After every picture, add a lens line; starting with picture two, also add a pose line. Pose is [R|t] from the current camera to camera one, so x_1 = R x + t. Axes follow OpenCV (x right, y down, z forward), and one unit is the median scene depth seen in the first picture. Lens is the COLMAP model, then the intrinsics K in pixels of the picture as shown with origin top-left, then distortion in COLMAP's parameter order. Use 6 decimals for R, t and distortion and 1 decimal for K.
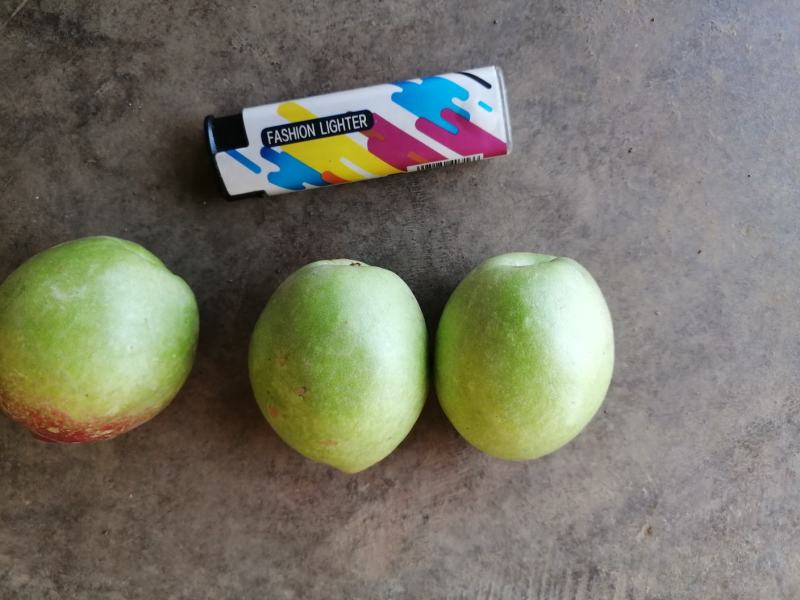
lens RADIAL K [[675.9, 0, 400.0], [0, 675.9, 300.0], [0, 0, 1]] dist [-0.041427, 0.079272]
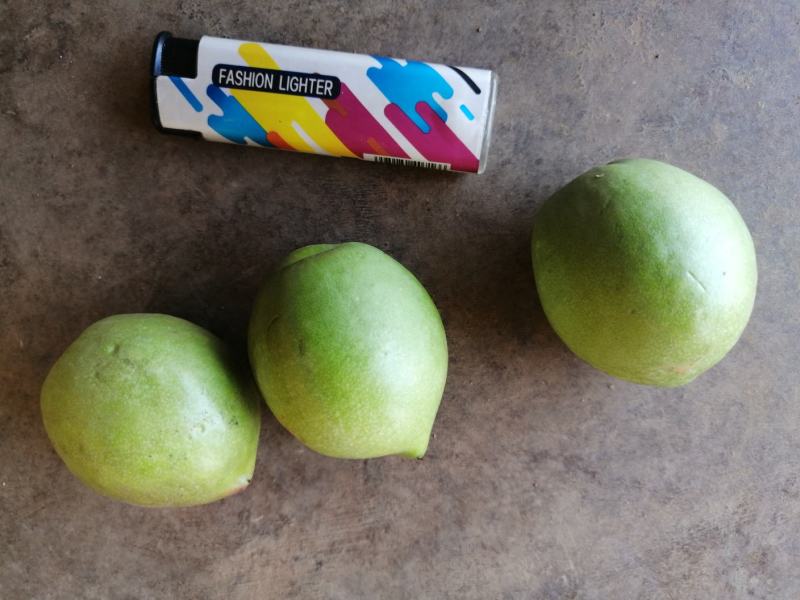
lens RADIAL K [[675.9, 0, 400.0], [0, 675.9, 300.0], [0, 0, 1]] dist [-0.041427, 0.079272]
pose [[0.984182, 0.150338, 0.093728, 0.010330], [-0.148240, 0.988526, -0.029000, -0.022289], [-0.097012, 0.014647, 0.995175, 0.126128]]
